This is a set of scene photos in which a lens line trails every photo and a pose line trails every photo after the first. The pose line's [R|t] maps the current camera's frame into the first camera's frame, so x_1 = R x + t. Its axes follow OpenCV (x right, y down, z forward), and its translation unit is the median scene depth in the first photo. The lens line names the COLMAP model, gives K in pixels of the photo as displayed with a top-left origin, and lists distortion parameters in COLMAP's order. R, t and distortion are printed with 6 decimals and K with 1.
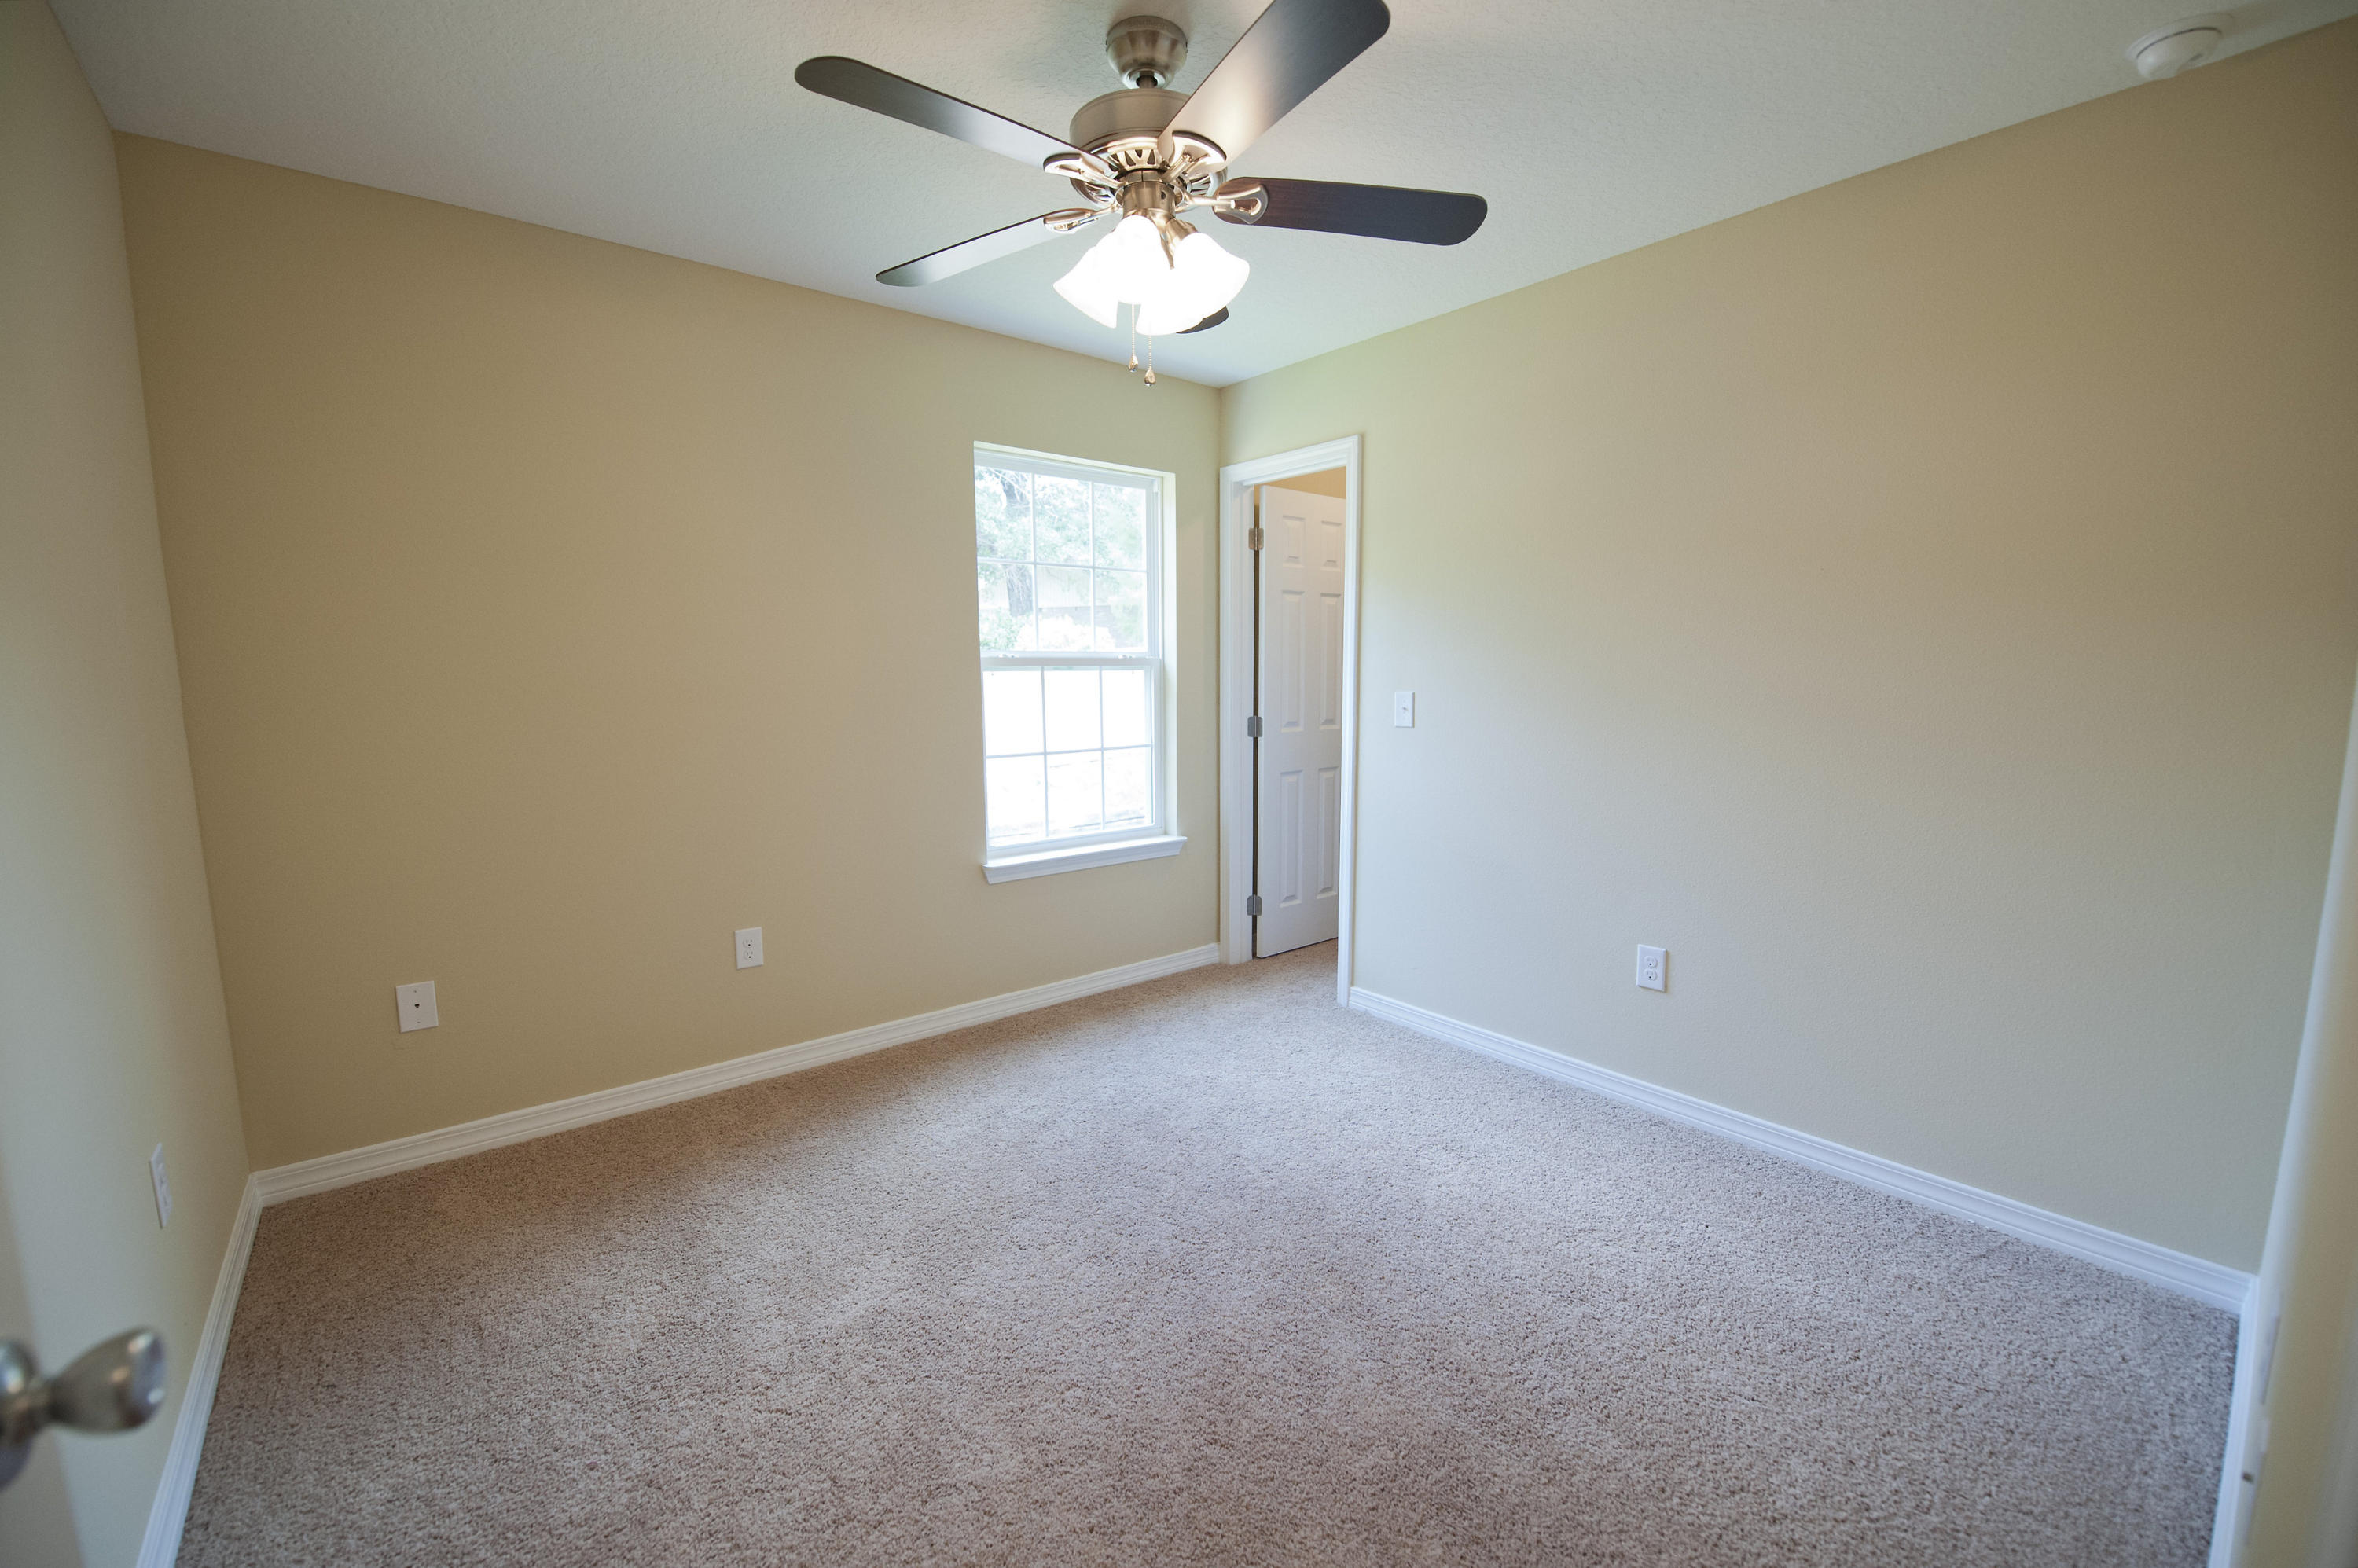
lens RADIAL K [[941.6, 0, 1185.5], [0, 941.6, 796.7], [0, 0, 1]] dist [-0.010736, -0.004247]
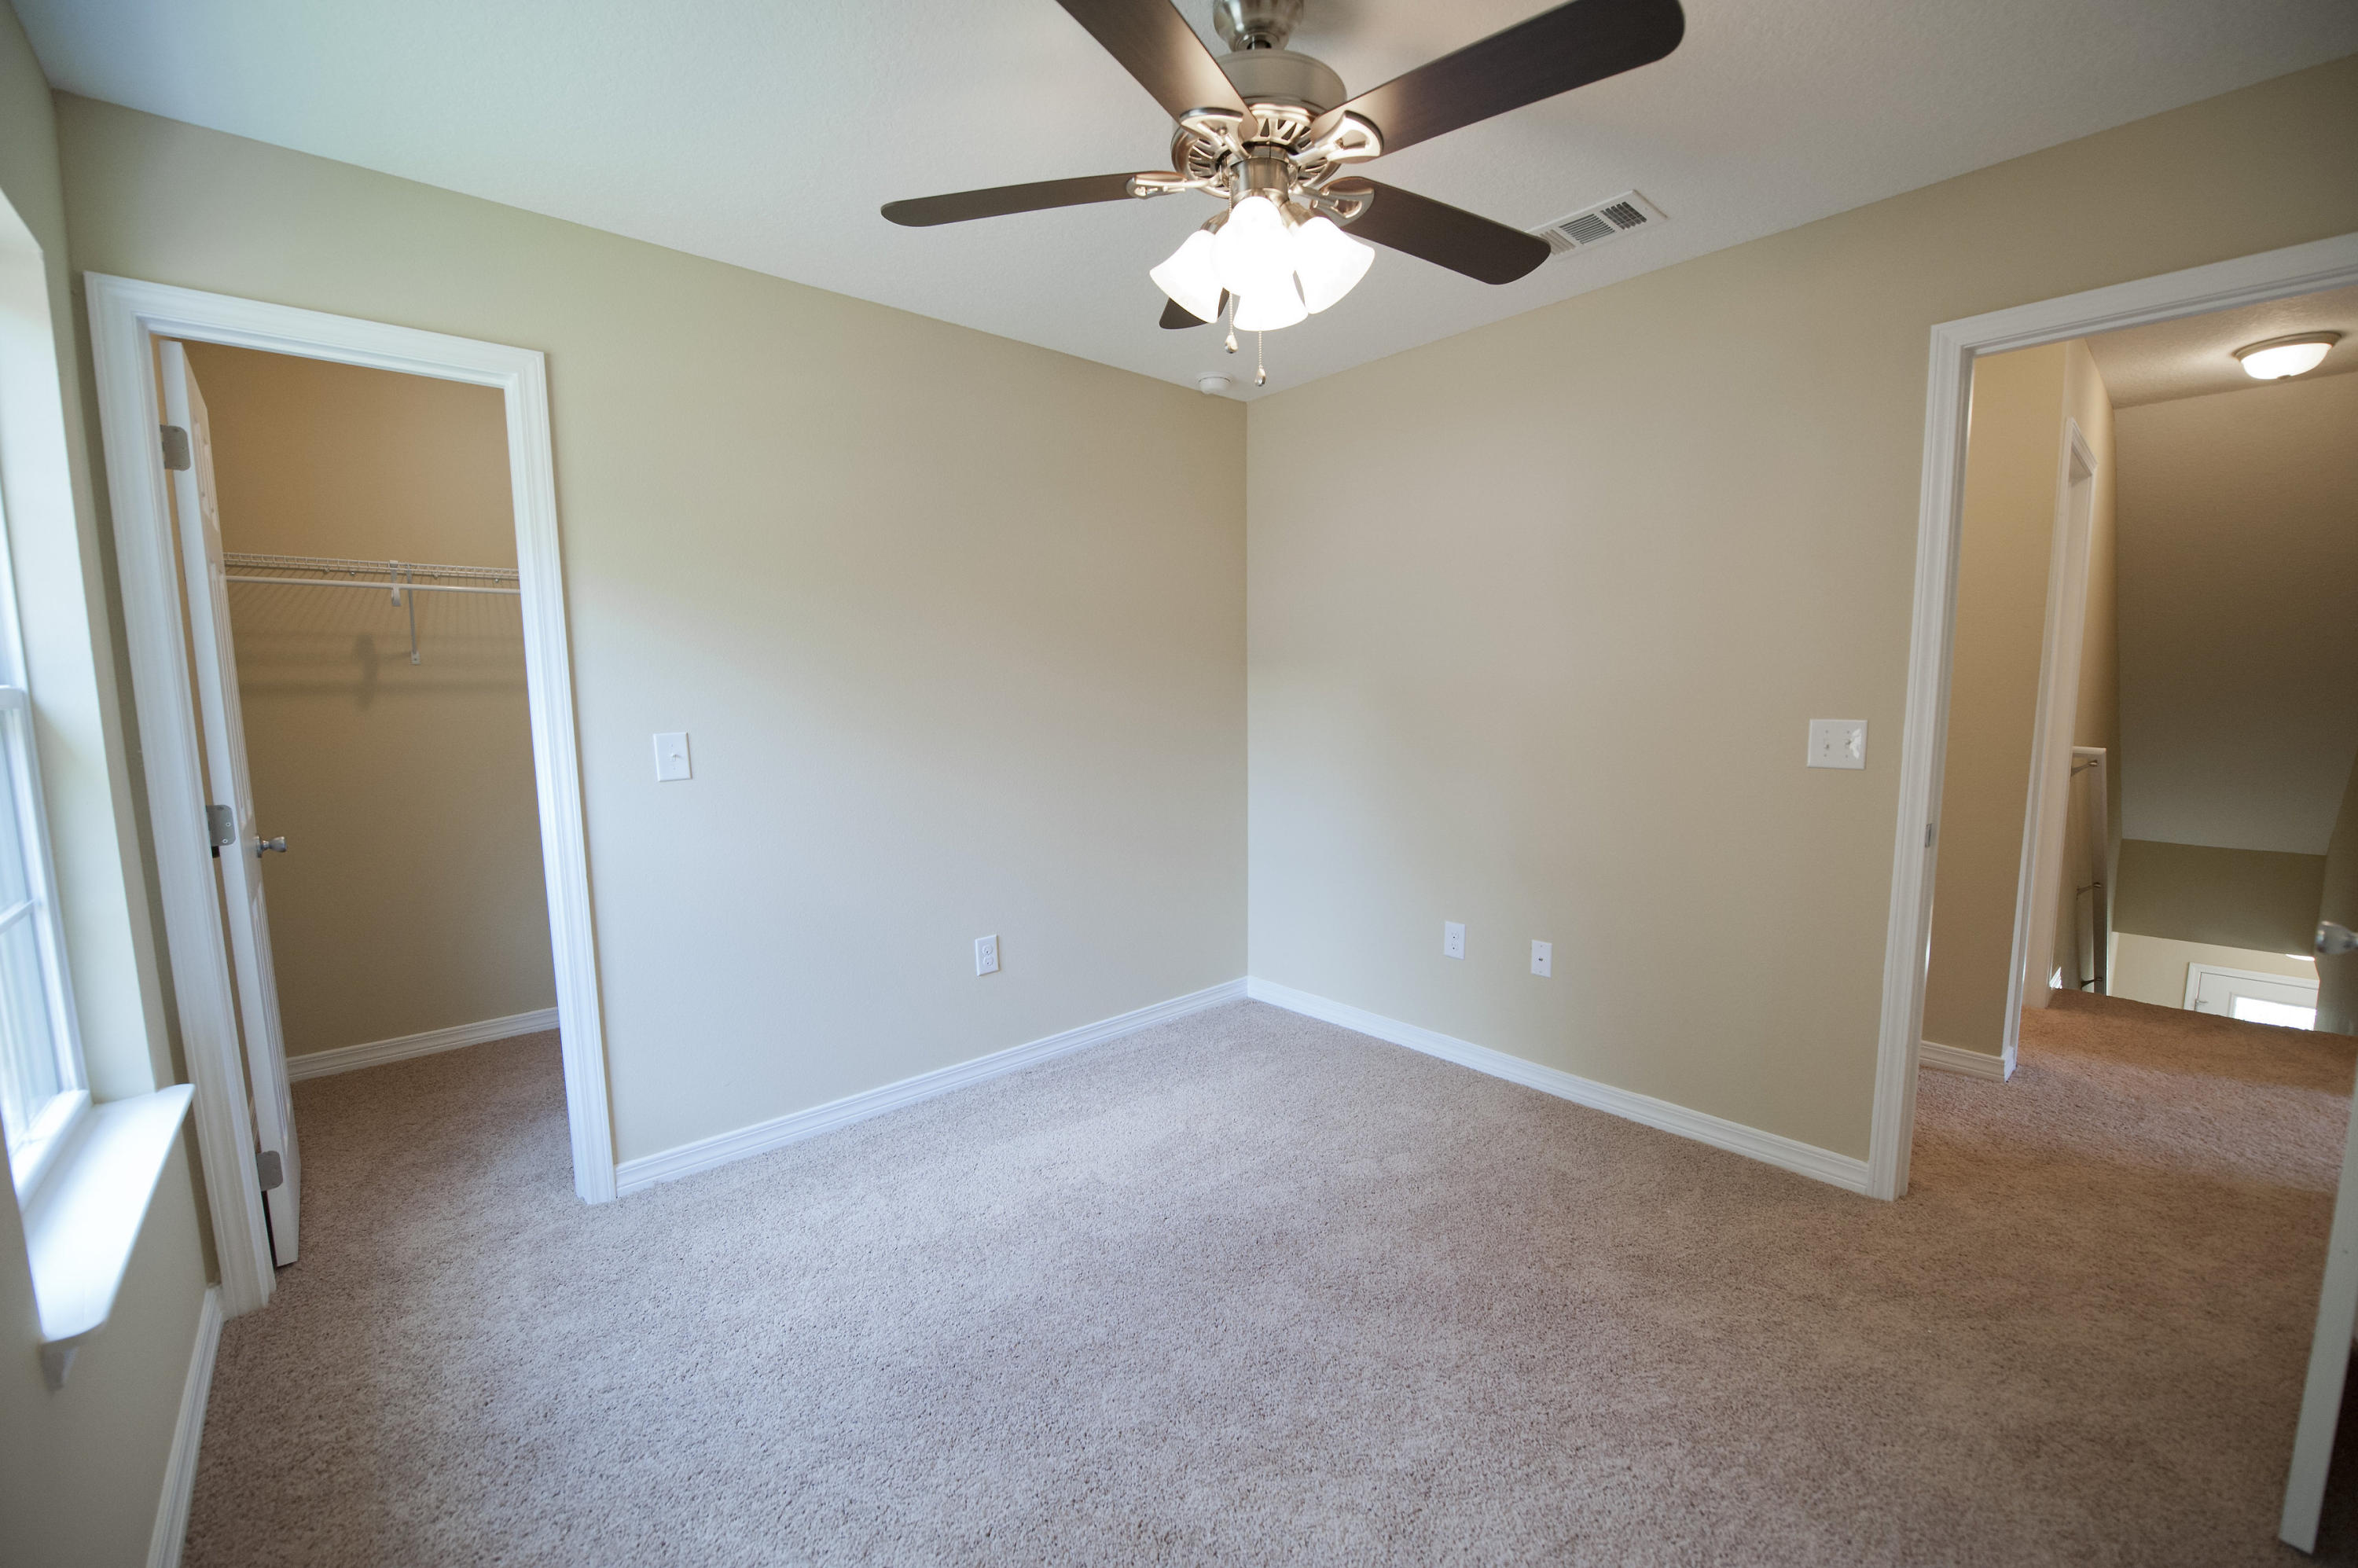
lens RADIAL K [[941.6, 0, 1185.5], [0, 941.6, 796.7], [0, 0, 1]] dist [-0.010736, -0.004247]
pose [[-0.033412, -0.113908, 0.992929, -0.530724], [0.142337, 0.982815, 0.117537, -0.092140], [-0.989254, 0.145257, -0.016624, 0.618882]]
